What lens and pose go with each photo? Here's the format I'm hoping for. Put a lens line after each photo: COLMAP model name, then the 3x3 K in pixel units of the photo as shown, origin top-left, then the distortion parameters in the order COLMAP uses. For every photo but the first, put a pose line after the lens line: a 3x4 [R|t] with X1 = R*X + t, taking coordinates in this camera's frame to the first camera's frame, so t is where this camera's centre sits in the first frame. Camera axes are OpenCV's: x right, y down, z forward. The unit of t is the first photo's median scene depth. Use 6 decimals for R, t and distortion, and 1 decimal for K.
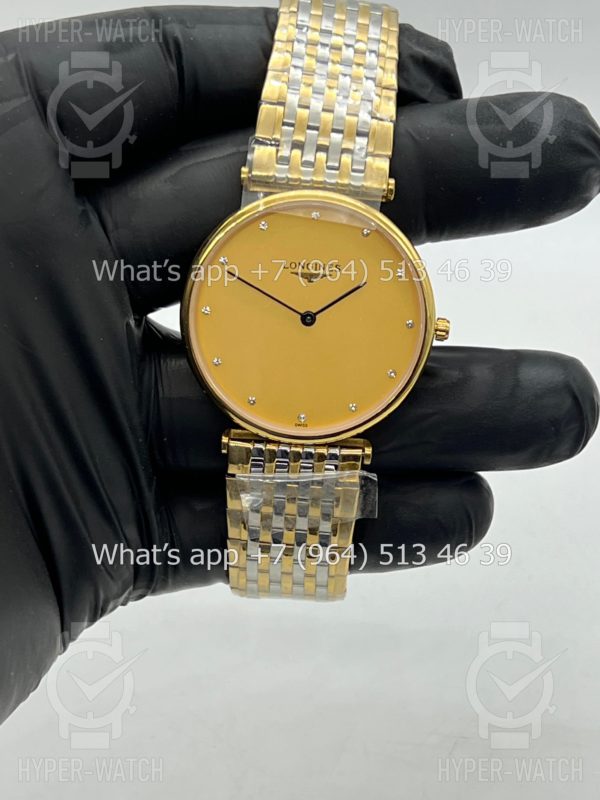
lens RADIAL K [[1808.2, 0, 300.0], [0, 1808.2, 400.0], [0, 0, 1]] dist [0.006614, 5.451270]
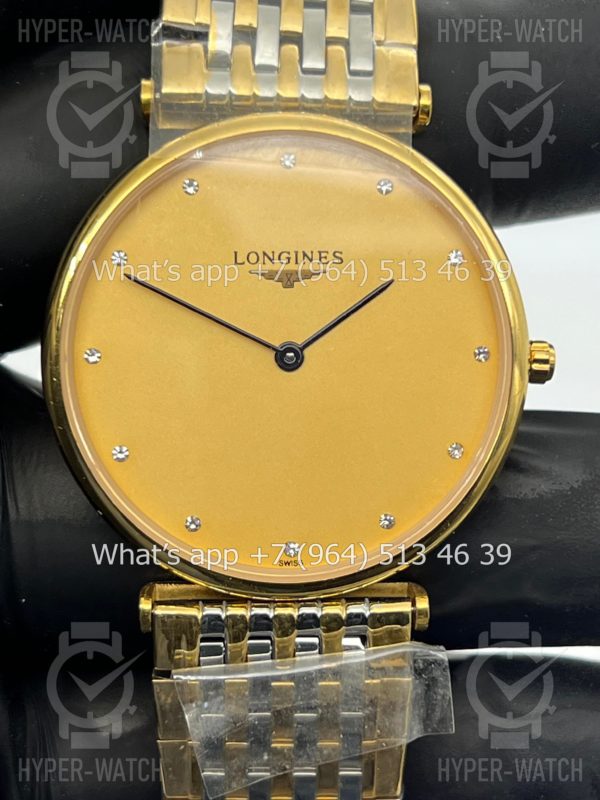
lens RADIAL K [[1758.6, 0, 300.2], [0, 1758.6, 369.4], [0, 0, 1]] dist [0.063113, 0.137656]
pose [[0.994240, -0.073620, 0.077895, -0.031977], [0.082750, 0.989155, -0.121345, 0.020276], [-0.068117, 0.127092, 0.989549, 0.493037]]
